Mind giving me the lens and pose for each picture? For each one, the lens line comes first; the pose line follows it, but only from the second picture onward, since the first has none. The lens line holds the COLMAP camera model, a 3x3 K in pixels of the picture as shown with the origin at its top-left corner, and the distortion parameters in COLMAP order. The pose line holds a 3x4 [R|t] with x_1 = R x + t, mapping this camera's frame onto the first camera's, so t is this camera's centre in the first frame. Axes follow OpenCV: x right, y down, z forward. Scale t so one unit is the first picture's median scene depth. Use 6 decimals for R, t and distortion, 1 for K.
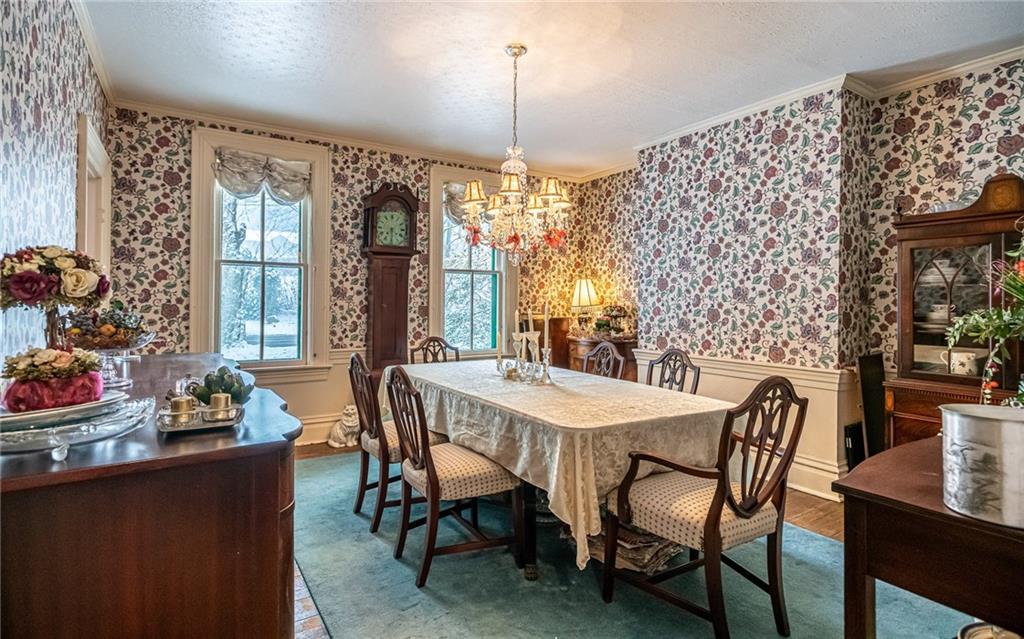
lens RADIAL K [[534.1, 0, 512.1], [0, 534.1, 297.9], [0, 0, 1]] dist [0.000484, 0.000064]
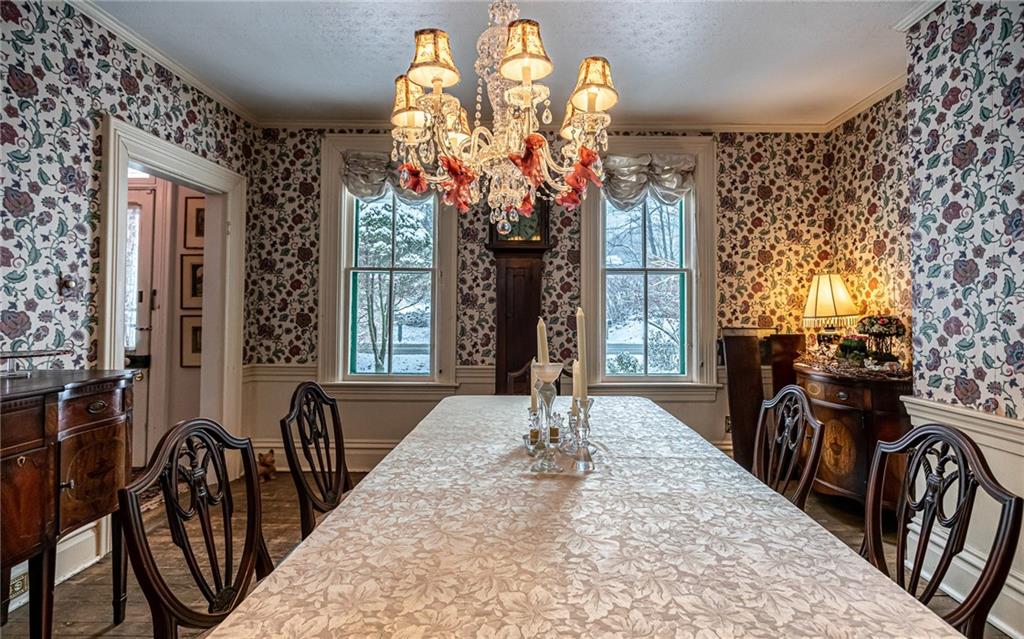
lens RADIAL K [[487.8, 0, 514.9], [0, 487.8, 301.5], [0, 0, 1]] dist [-0.001275, 0.000326]
pose [[0.843326, -0.014908, -0.537196, 0.148960], [0.004184, 0.999767, -0.021176, 0.008523], [0.537387, 0.015610, 0.843191, 0.343014]]
